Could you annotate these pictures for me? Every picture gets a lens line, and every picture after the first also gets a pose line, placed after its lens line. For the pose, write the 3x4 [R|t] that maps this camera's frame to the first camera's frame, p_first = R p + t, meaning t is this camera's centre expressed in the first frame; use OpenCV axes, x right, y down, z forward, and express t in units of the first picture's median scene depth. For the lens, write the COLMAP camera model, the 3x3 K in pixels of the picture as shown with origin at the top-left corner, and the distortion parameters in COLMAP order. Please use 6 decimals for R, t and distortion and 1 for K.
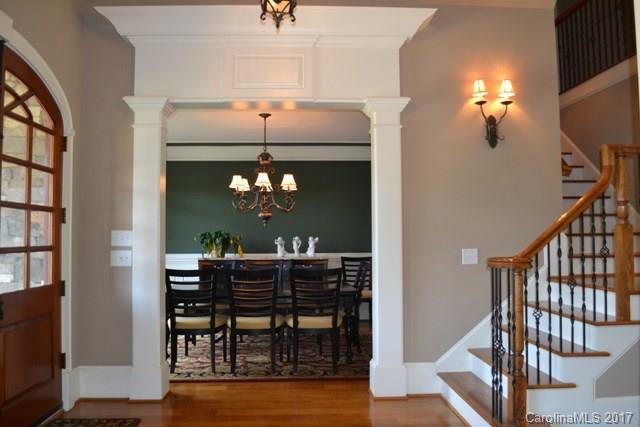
lens RADIAL K [[512.2, 0, 319.3], [0, 512.2, 212.4], [0, 0, 1]] dist [-0.002429, -0.005325]
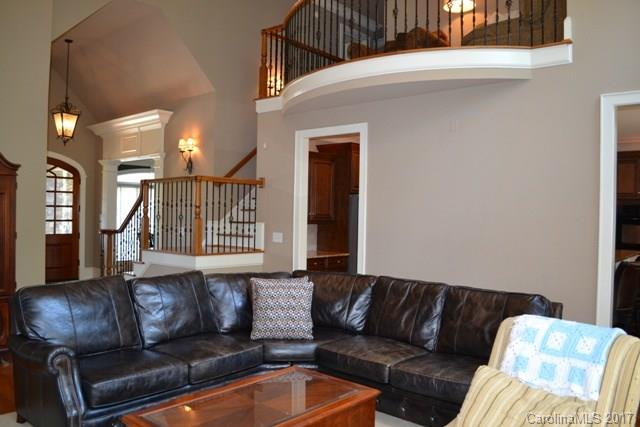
lens RADIAL K [[512.2, 0, 319.6], [0, 512.2, 210.9], [0, 0, 1]] dist [-0.002429, -0.005325]
pose [[0.707467, 0.017639, -0.706526, 2.096664], [0.012527, 0.999218, 0.037490, -0.061032], [0.706635, -0.035373, 0.706693, -0.002657]]
